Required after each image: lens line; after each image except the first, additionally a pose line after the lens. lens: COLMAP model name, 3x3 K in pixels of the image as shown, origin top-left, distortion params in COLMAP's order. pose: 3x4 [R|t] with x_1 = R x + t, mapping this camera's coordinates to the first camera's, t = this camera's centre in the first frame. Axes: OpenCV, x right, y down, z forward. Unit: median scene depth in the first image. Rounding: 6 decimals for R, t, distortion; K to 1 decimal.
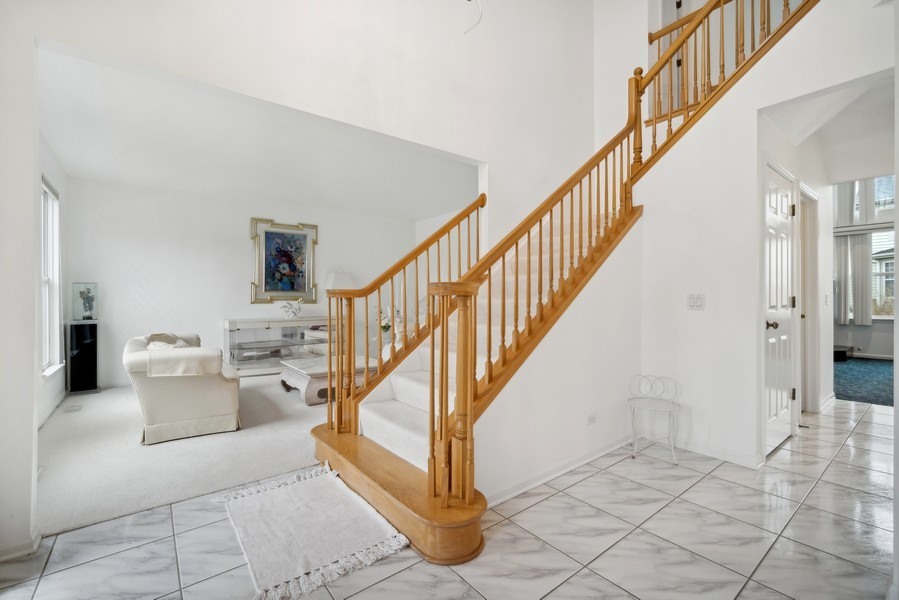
lens RADIAL K [[390.1, 0, 449.7], [0, 390.1, 299.7], [0, 0, 1]] dist [-0.005201, -0.000263]
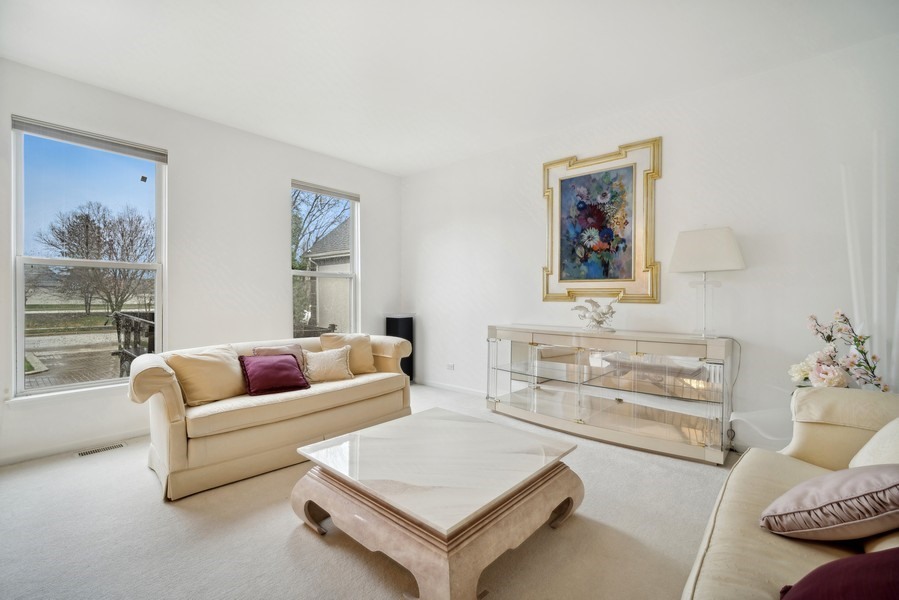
lens RADIAL K [[390.1, 0, 450.9], [0, 390.1, 296.7], [0, 0, 1]] dist [-0.005201, -0.000263]
pose [[0.195345, 0.013601, -0.980640, 0.076876], [-0.005135, 0.999904, 0.012845, -0.003645], [0.980721, 0.002526, 0.195396, 0.707419]]
